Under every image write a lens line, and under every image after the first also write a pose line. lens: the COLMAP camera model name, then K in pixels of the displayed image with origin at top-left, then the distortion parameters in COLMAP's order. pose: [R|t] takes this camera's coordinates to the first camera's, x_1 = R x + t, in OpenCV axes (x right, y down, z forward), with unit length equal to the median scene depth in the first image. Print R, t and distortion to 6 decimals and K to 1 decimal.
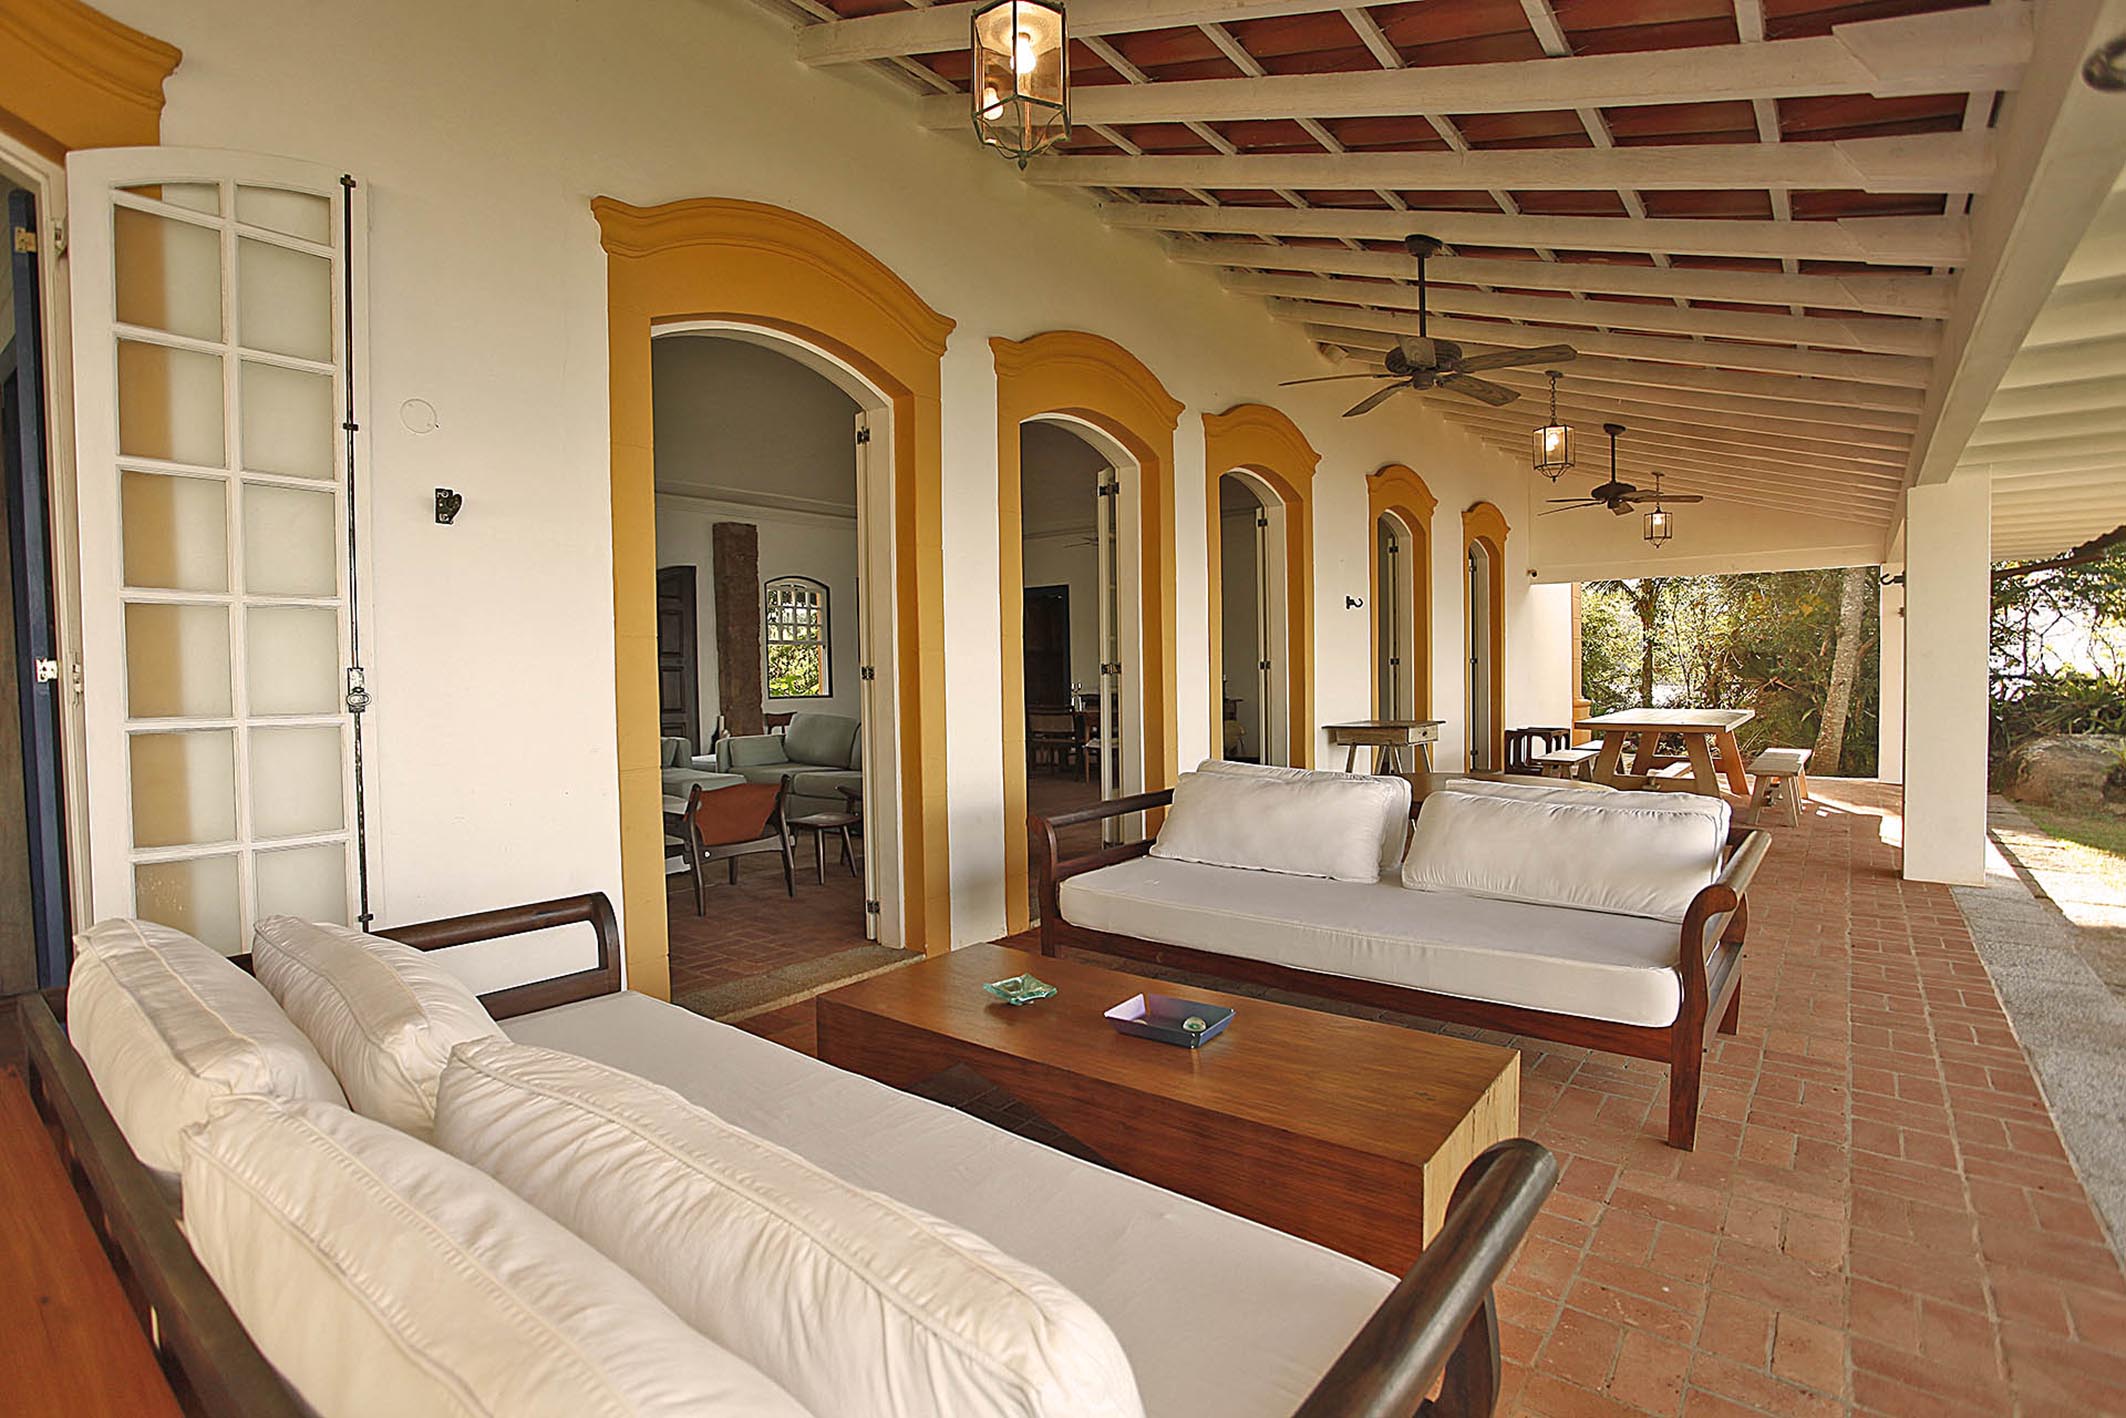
lens RADIAL K [[1012.3, 0, 1064.4], [0, 1012.3, 720.0], [0, 0, 1]] dist [-0.075750, 0.024679]
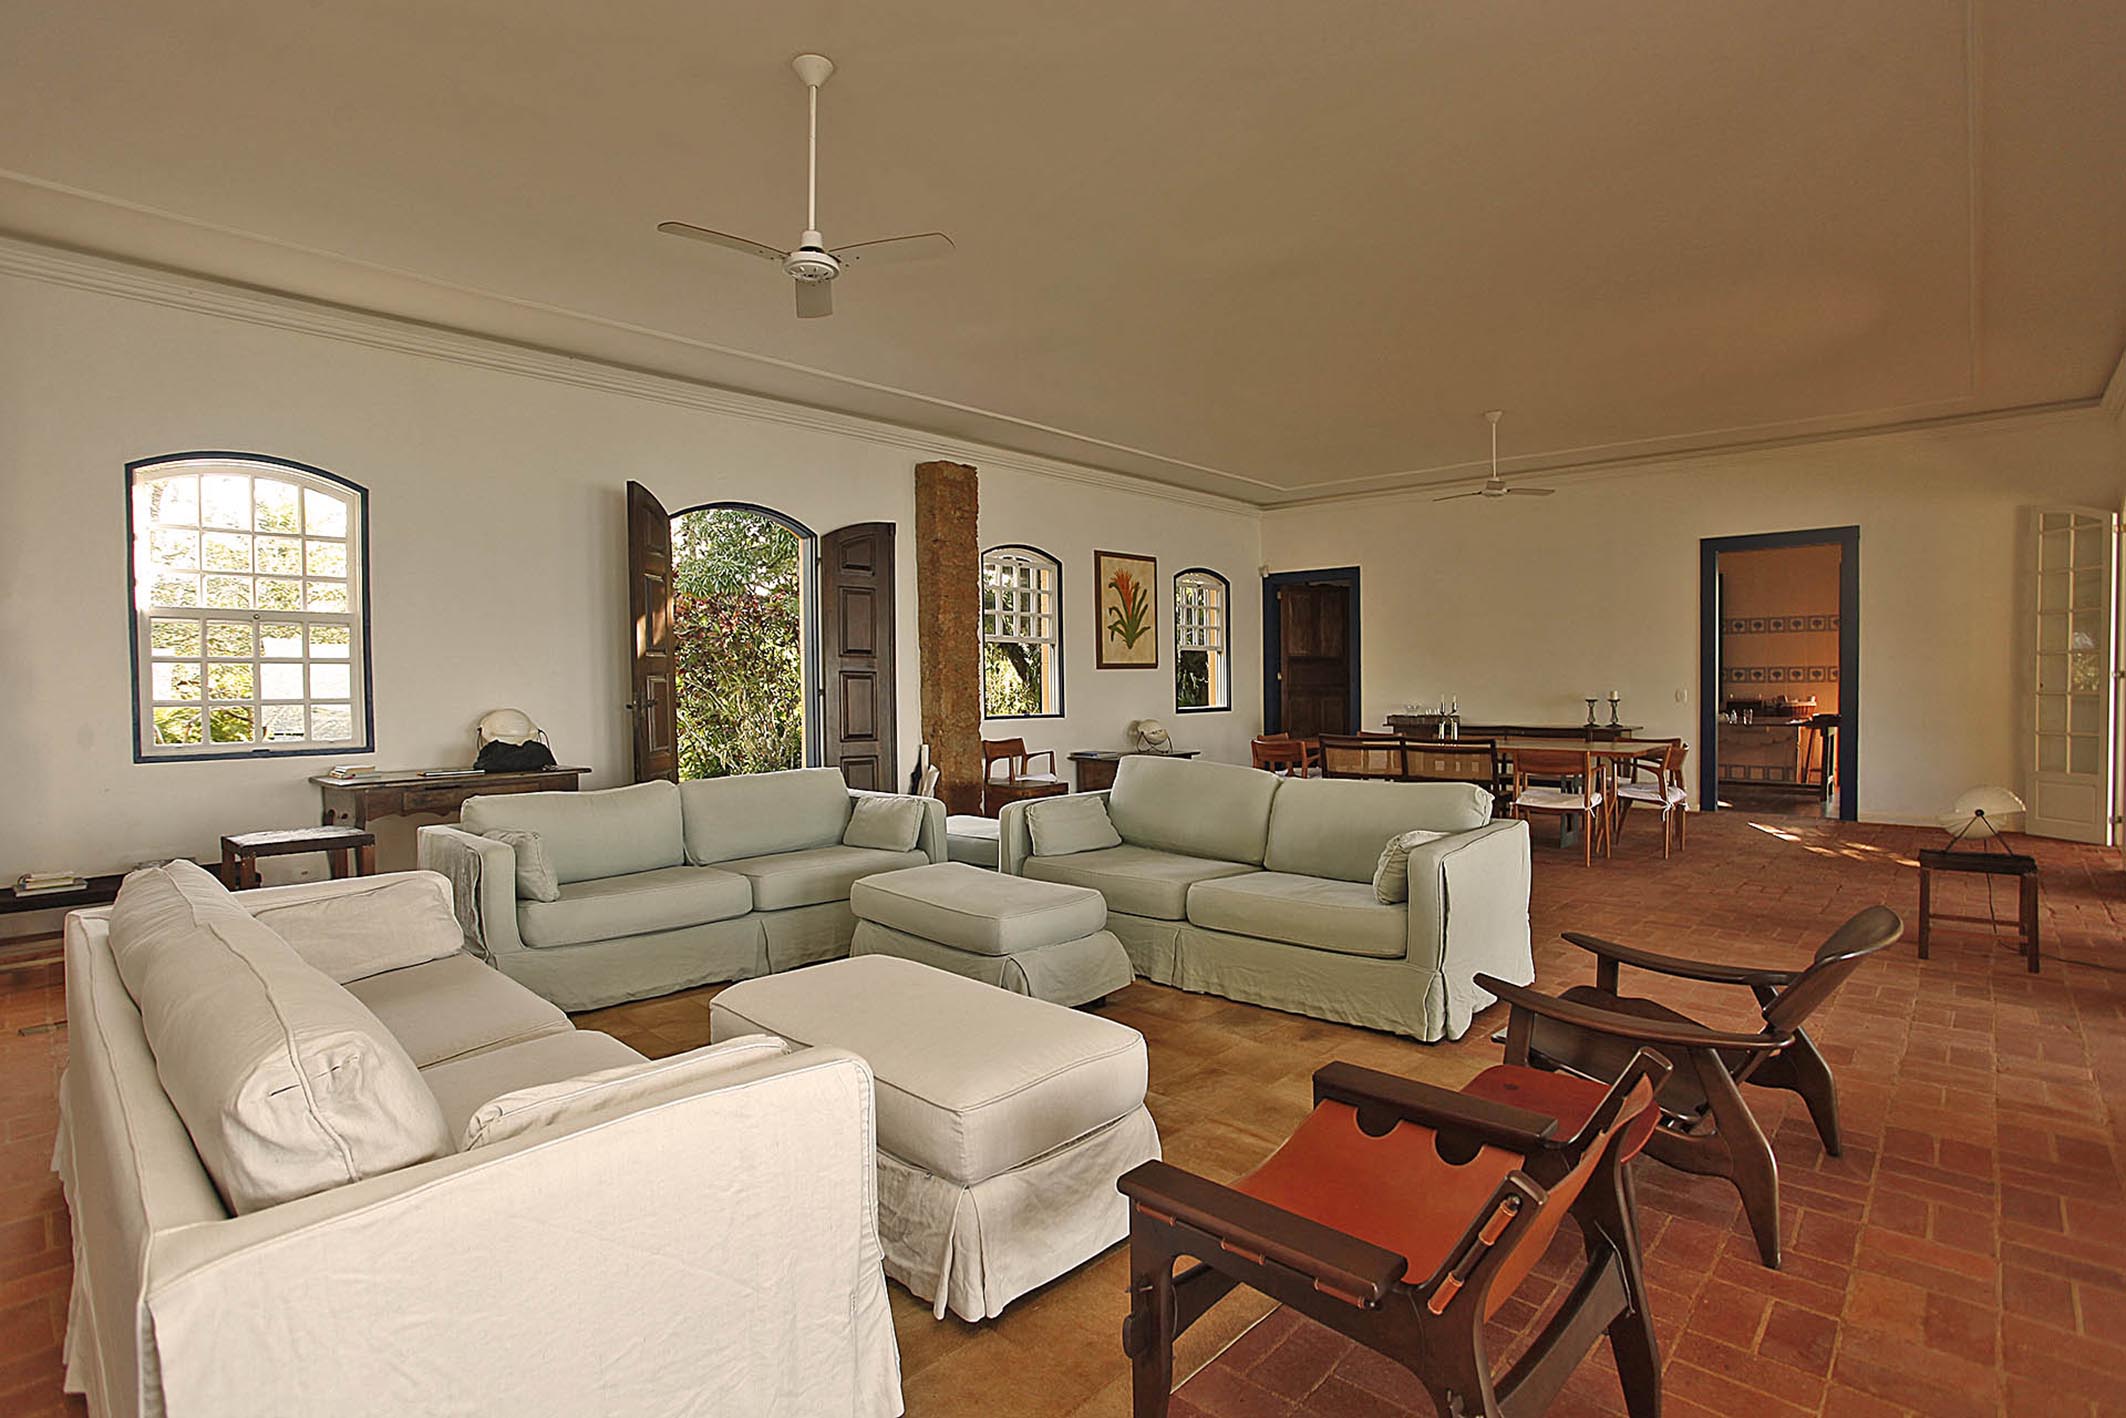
lens RADIAL K [[1012.3, 0, 1064.4], [0, 1012.3, 720.0], [0, 0, 1]] dist [-0.075750, 0.024679]
pose [[0.996733, 0.012692, -0.079770, -0.193282], [-0.013470, 0.999867, -0.009221, -0.015685], [0.079642, 0.010266, 0.996771, 0.323897]]
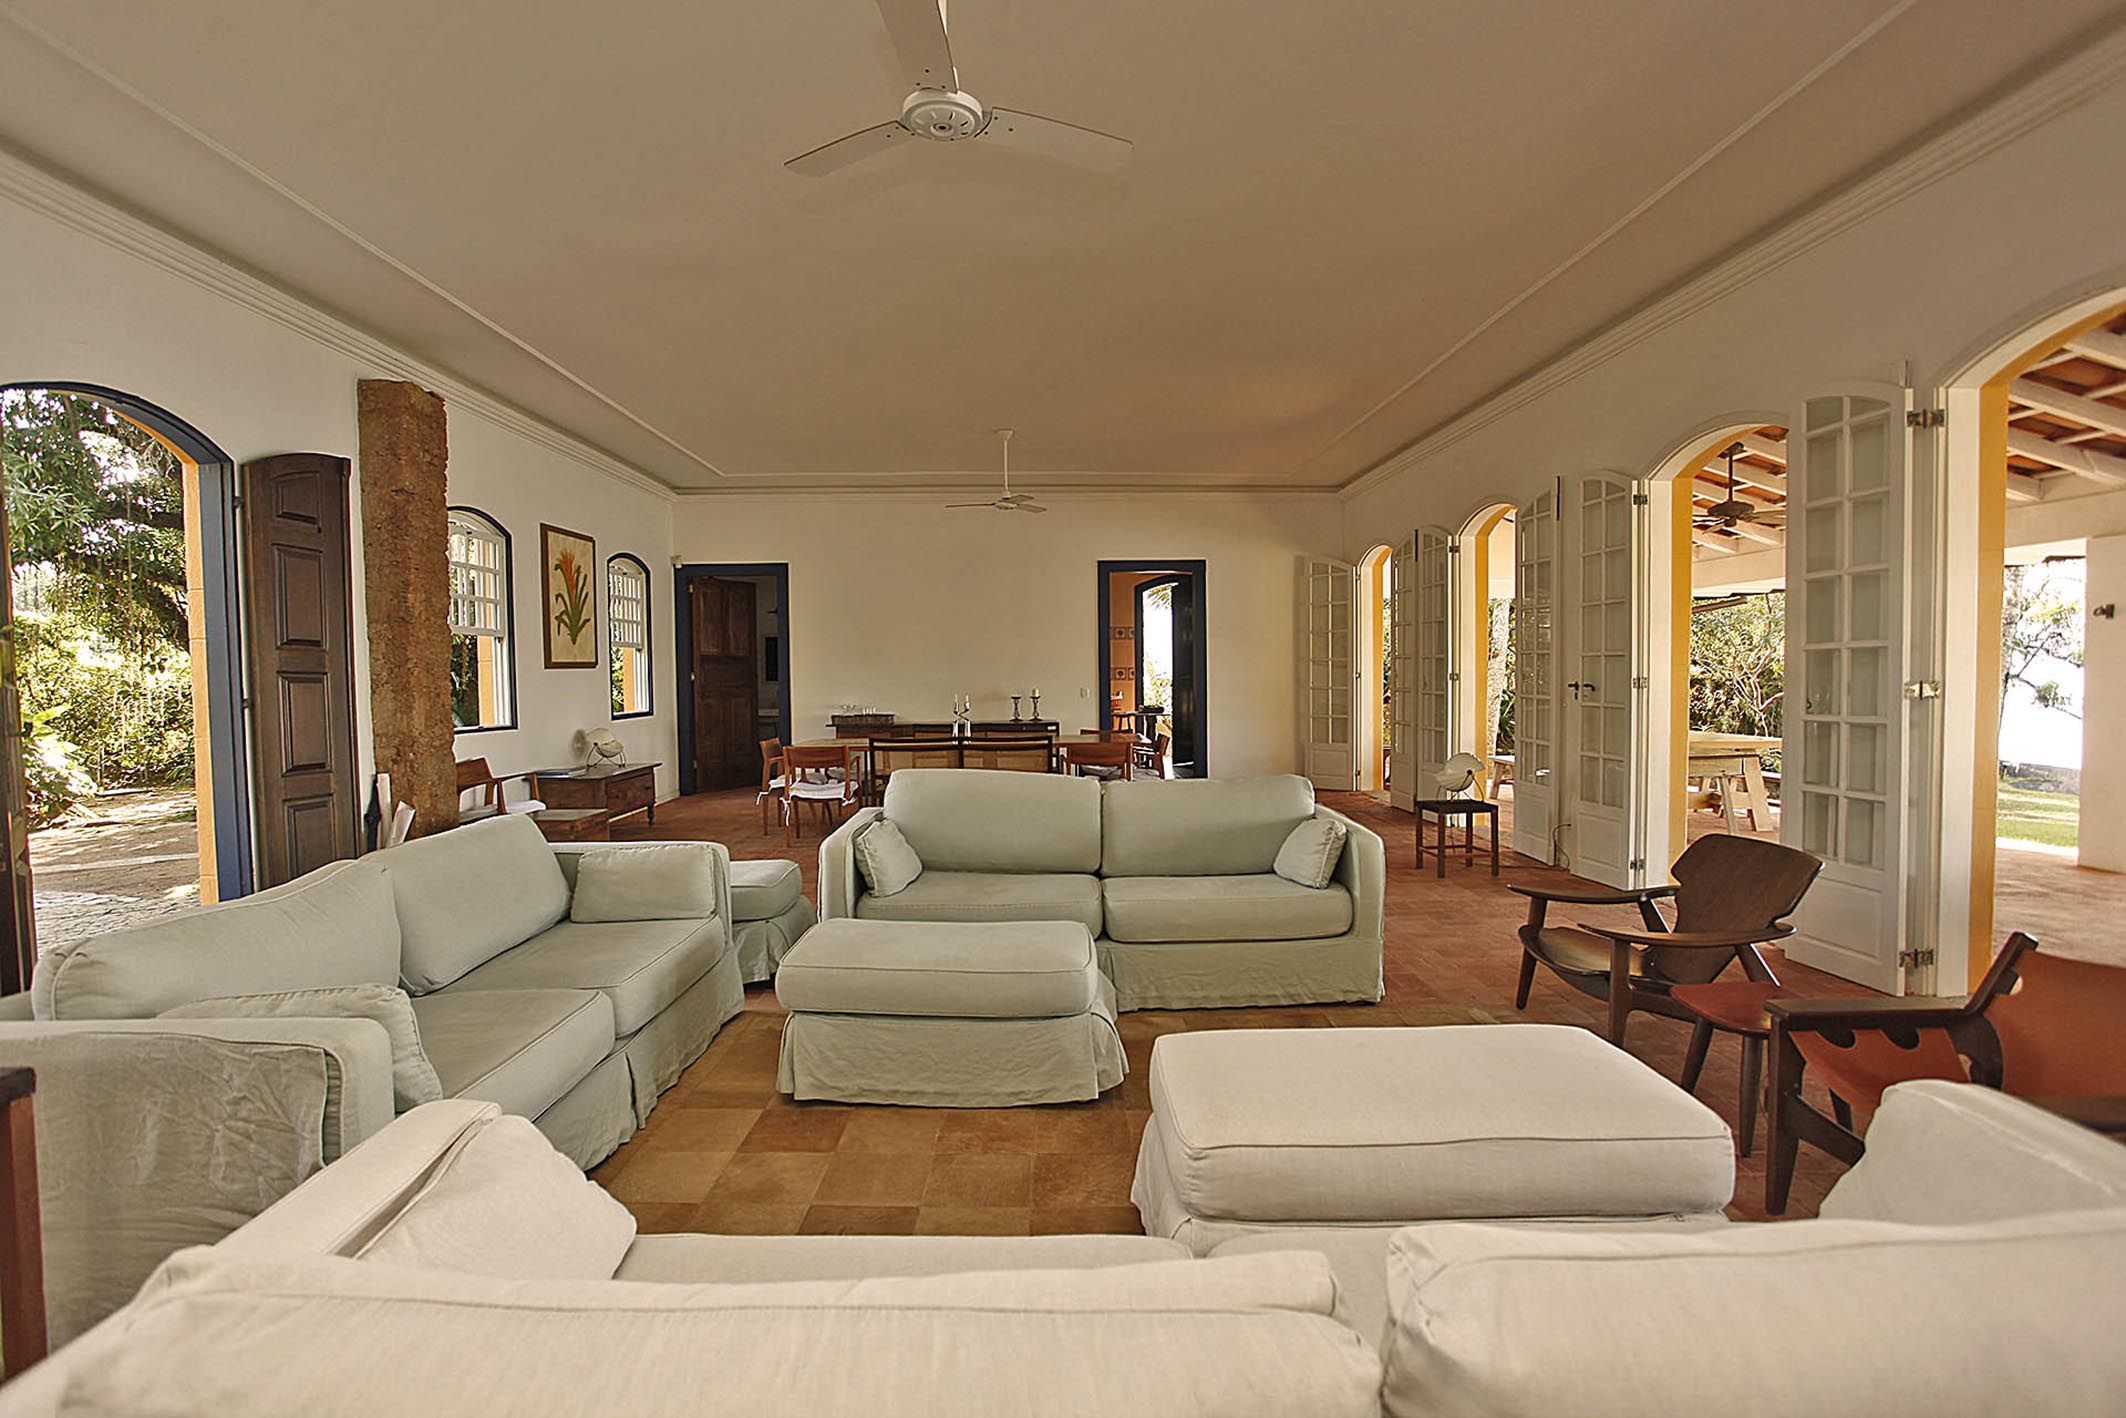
lens RADIAL K [[1012.3, 0, 1064.4], [0, 1012.3, 720.0], [0, 0, 1]] dist [-0.075750, 0.024679]
pose [[0.777334, -0.016643, 0.628868, -0.386003], [0.024108, 0.999704, -0.003343, -0.020709], [-0.628626, 0.017759, 0.777505, 0.421951]]
